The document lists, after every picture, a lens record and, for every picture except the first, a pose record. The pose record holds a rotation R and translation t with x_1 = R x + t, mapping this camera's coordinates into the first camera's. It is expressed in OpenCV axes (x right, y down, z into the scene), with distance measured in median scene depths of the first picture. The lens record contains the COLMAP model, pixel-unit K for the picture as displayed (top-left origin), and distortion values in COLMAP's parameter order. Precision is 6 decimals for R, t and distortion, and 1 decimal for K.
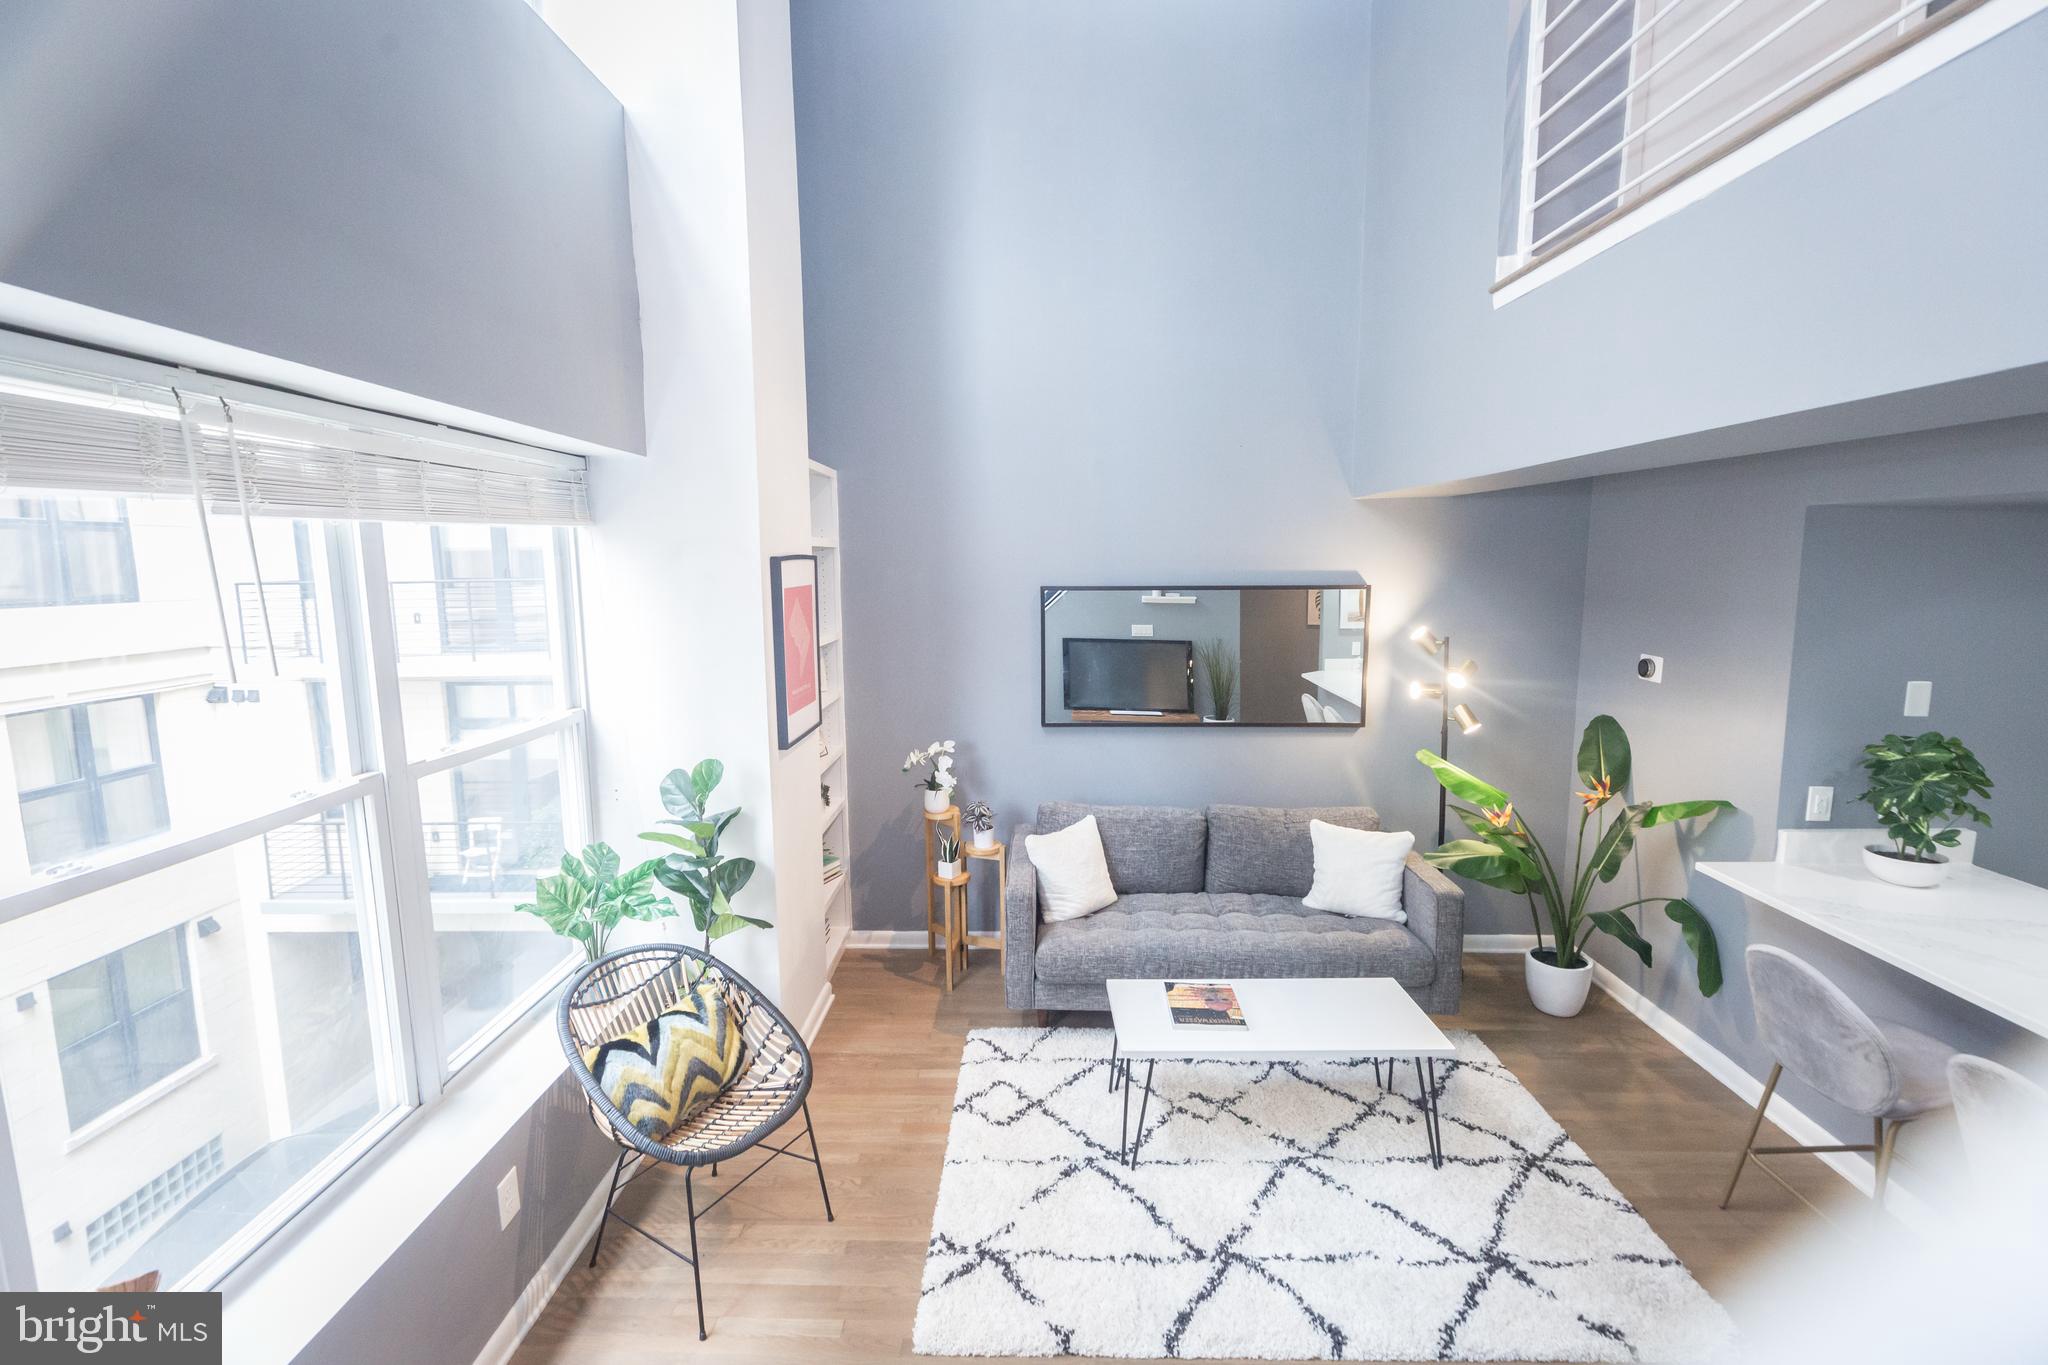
lens RADIAL K [[909.6, 0, 1022.5], [0, 909.6, 681.2], [0, 0, 1]] dist [0.000551, -0.000420]
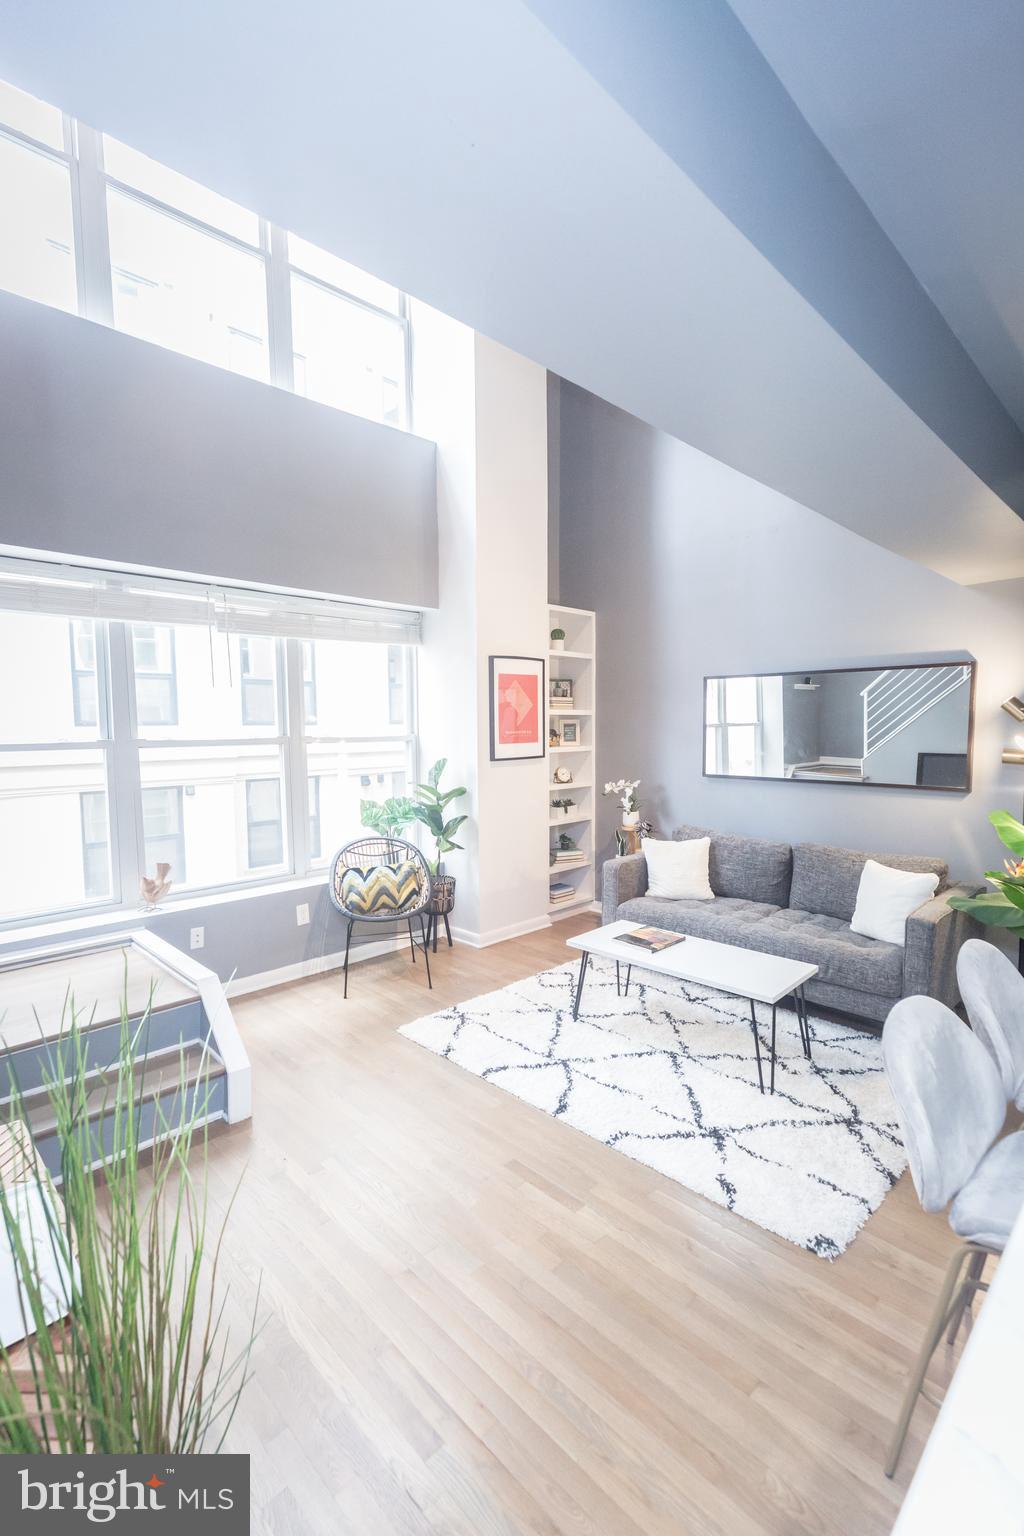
lens RADIAL K [[684.2, 0, 503.9], [0, 684.2, 775.9], [0, 0, 1]] dist [-0.001833, -0.000132]
pose [[0.714065, 0.056603, -0.697787, 0.774582], [-0.090296, 0.995847, -0.011621, 0.128587], [0.694232, 0.071305, 0.716211, 0.034176]]
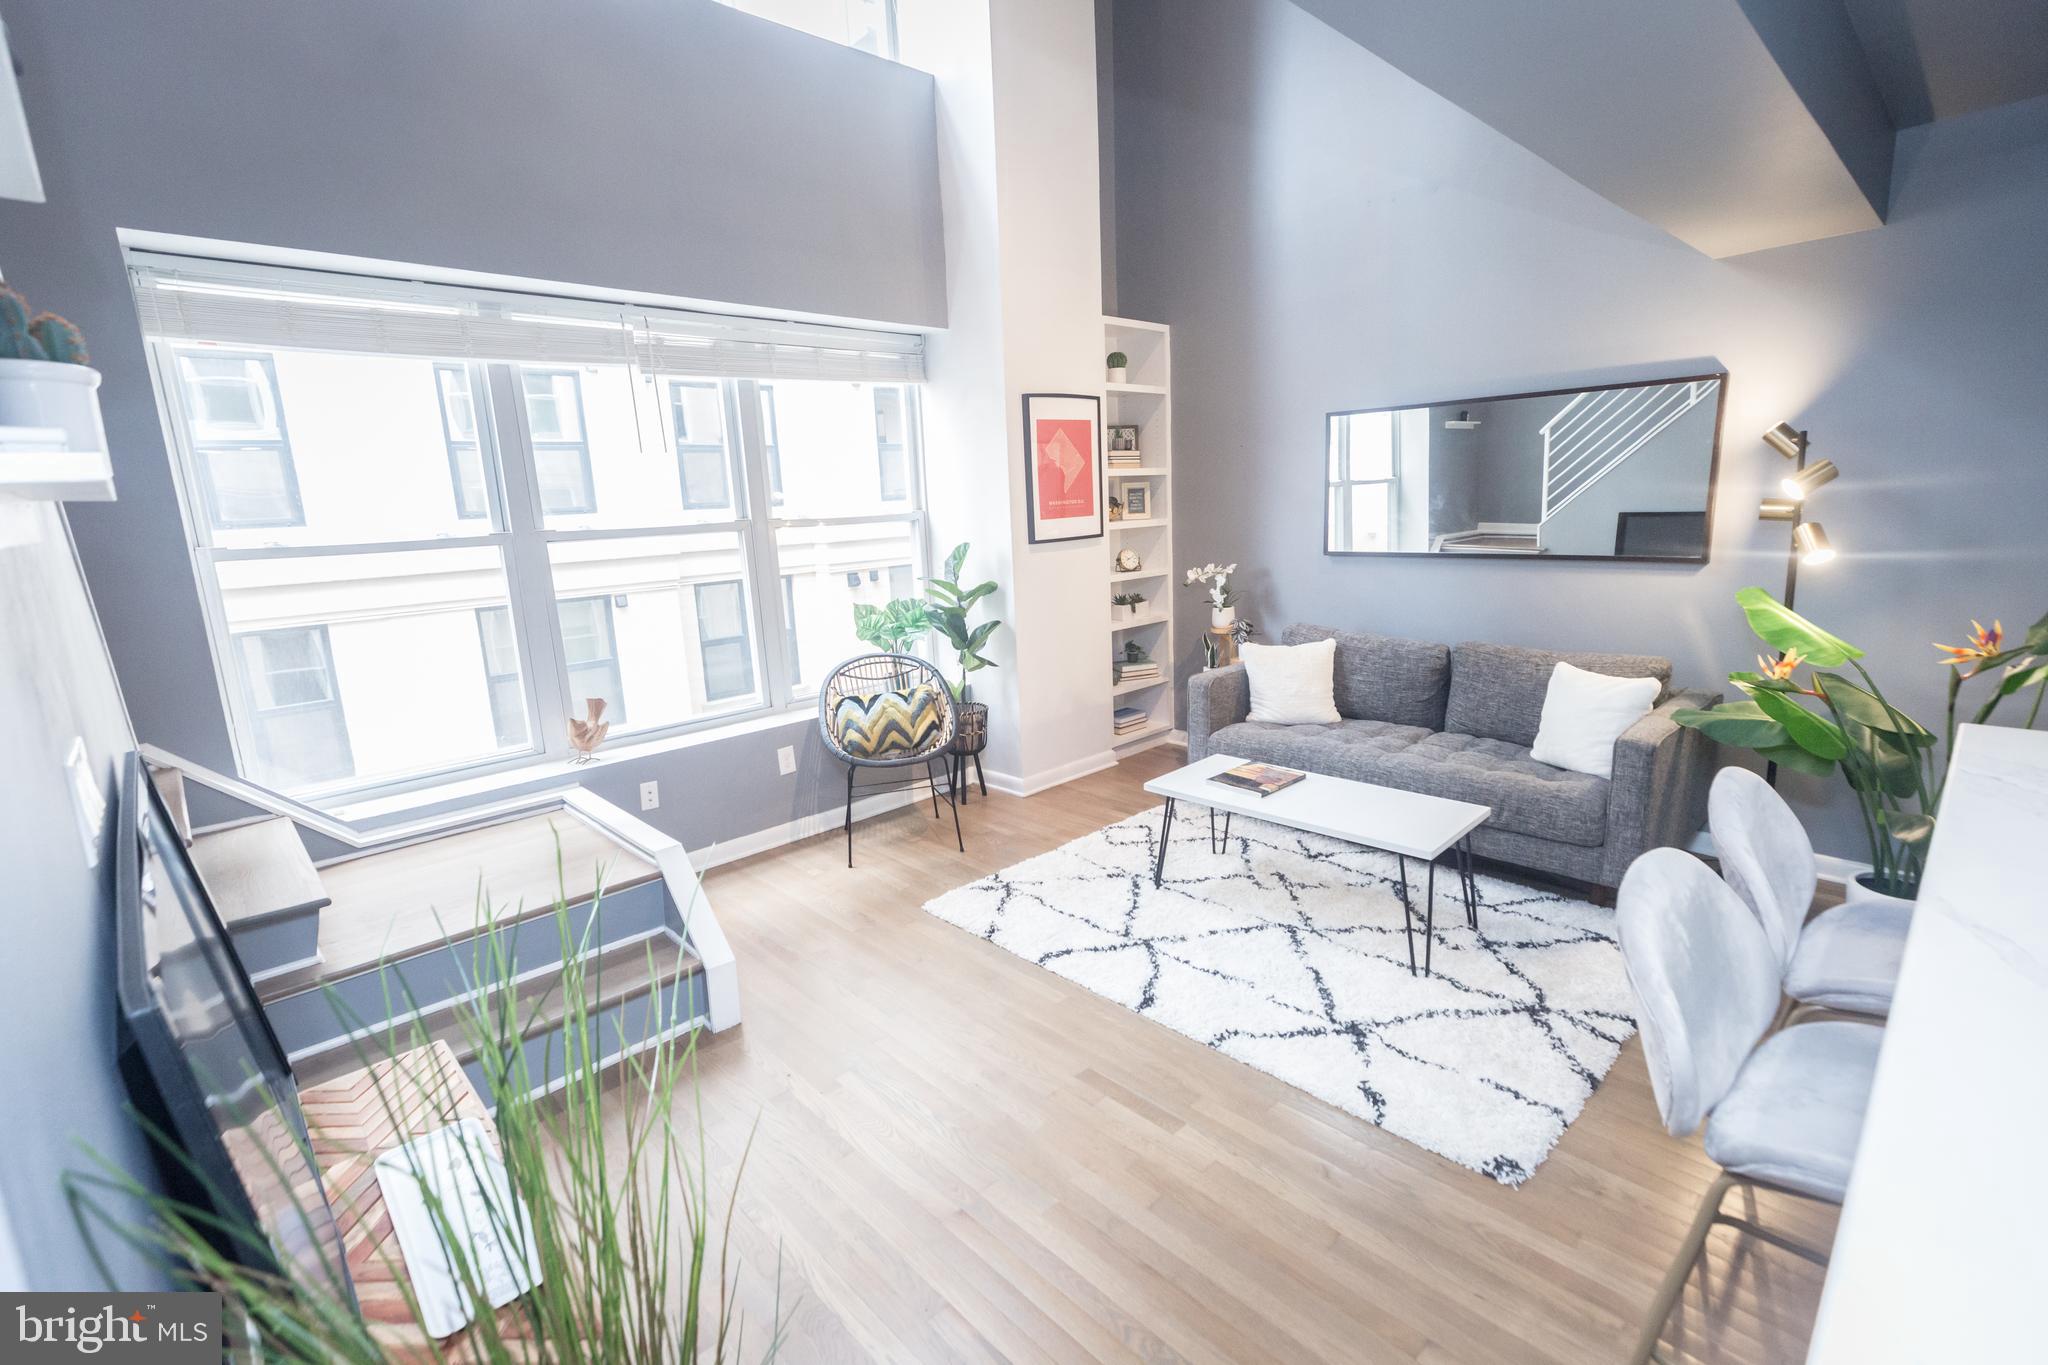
lens RADIAL K [[912.3, 0, 1021.3], [0, 912.3, 683.7], [0, 0, 1]] dist [-0.001833, -0.000132]
pose [[0.704118, 0.120884, -0.699718, 0.736496], [-0.055232, 0.991741, 0.115755, 0.134183], [0.707932, -0.042858, 0.704979, 0.046547]]
